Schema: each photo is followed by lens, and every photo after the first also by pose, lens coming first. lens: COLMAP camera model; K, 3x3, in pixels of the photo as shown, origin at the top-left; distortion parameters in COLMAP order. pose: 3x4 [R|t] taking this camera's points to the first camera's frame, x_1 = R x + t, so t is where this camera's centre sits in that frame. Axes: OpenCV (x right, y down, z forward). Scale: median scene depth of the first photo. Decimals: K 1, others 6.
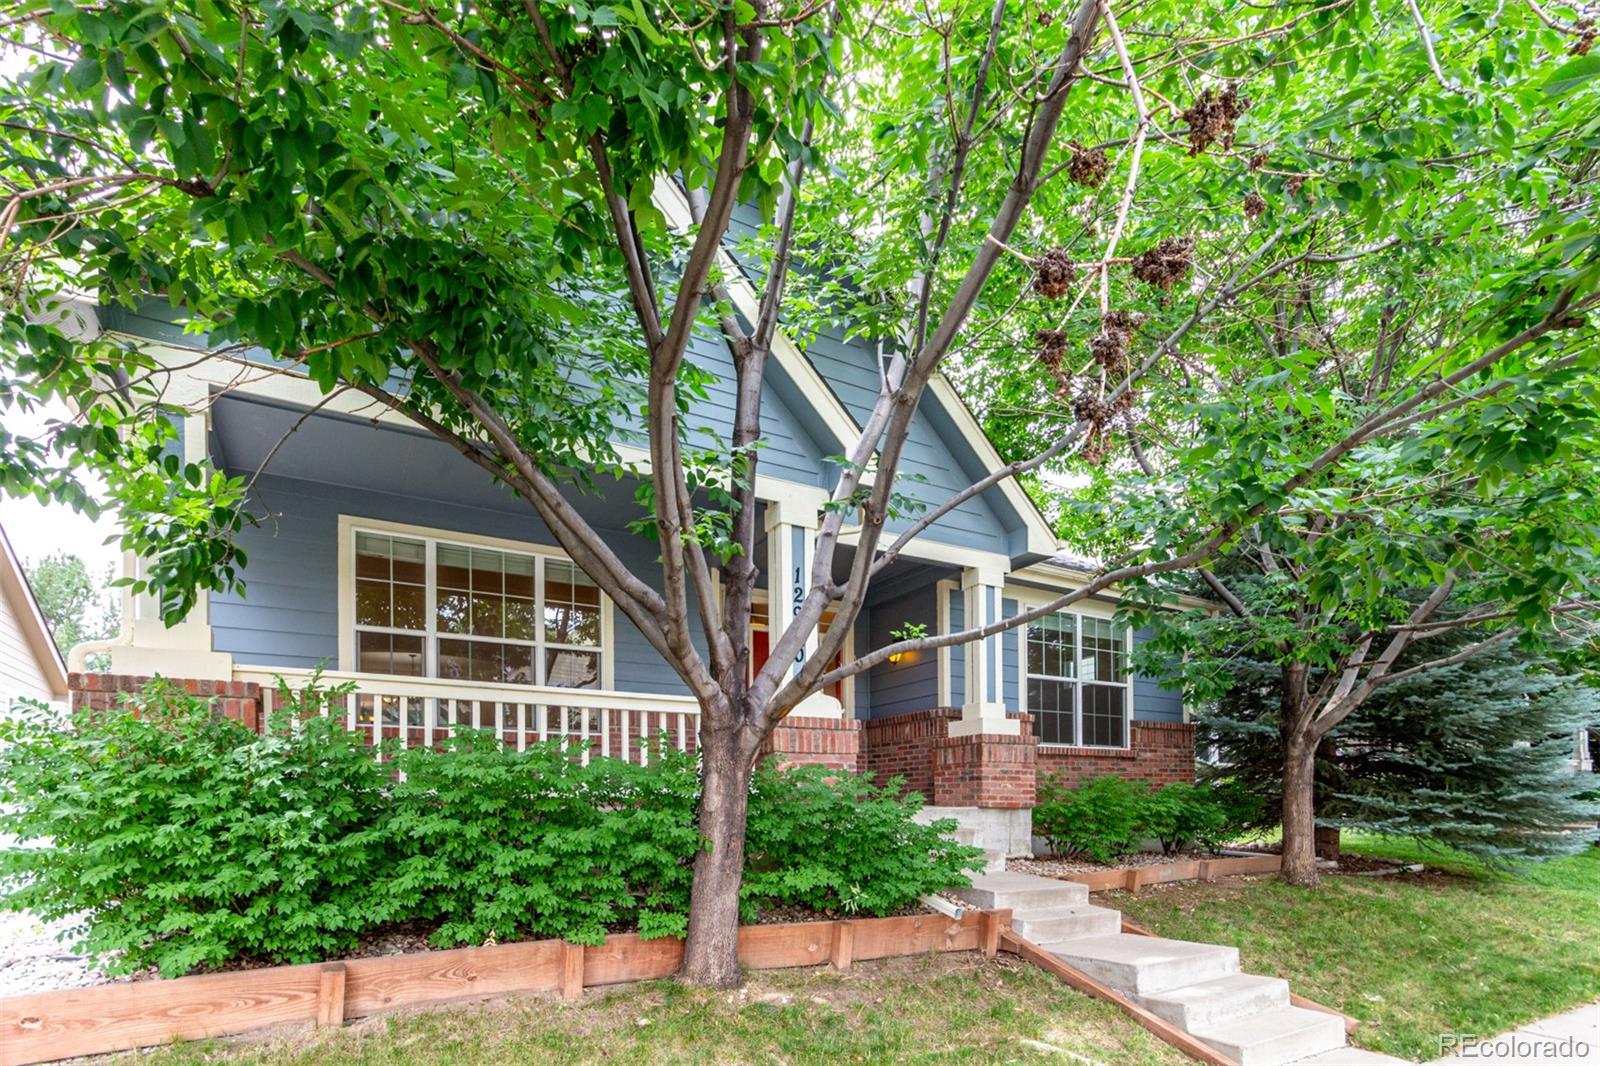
lens RADIAL K [[739.1, 0, 800.0], [0, 739.1, 533.0], [0, 0, 1]] dist [0.000261, 0.000024]
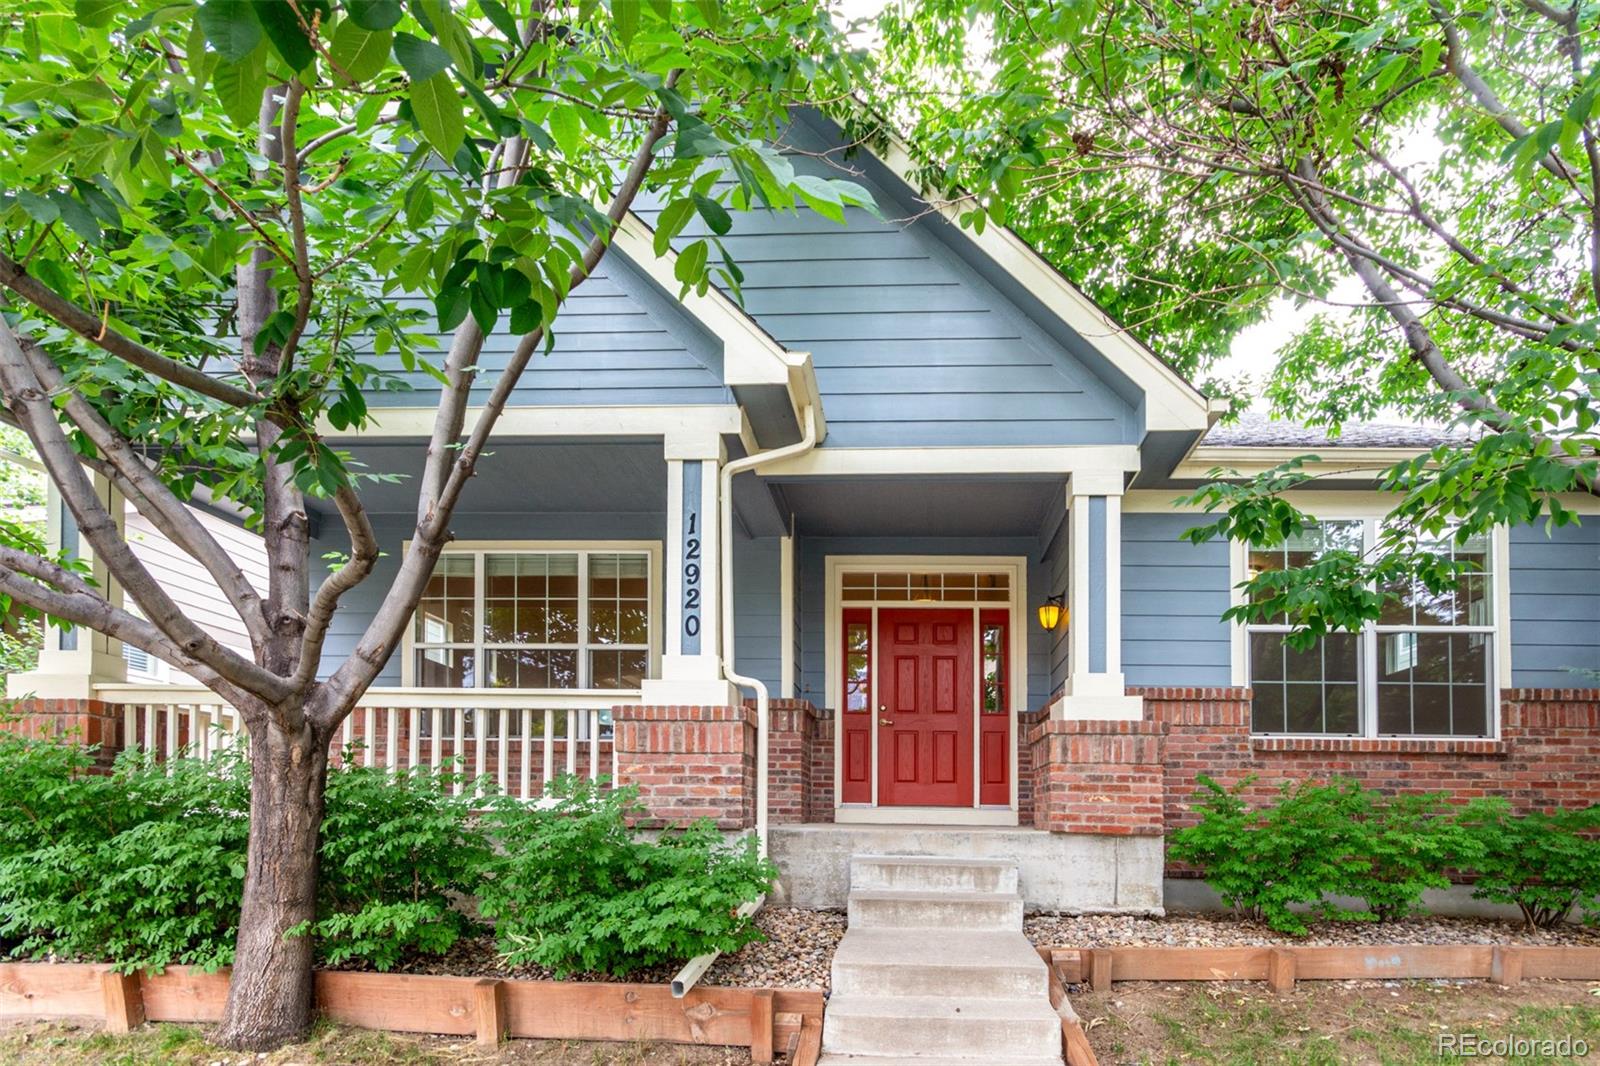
lens RADIAL K [[829.8, 0, 852.9], [0, 829.8, 545.7], [0, 0, 1]] dist [0.006003, 0.000245]
pose [[0.857891, -0.148243, -0.491983, 0.469287], [0.161185, 0.986790, -0.016272, 0.101549], [0.487896, -0.065341, 0.870453, 0.282410]]
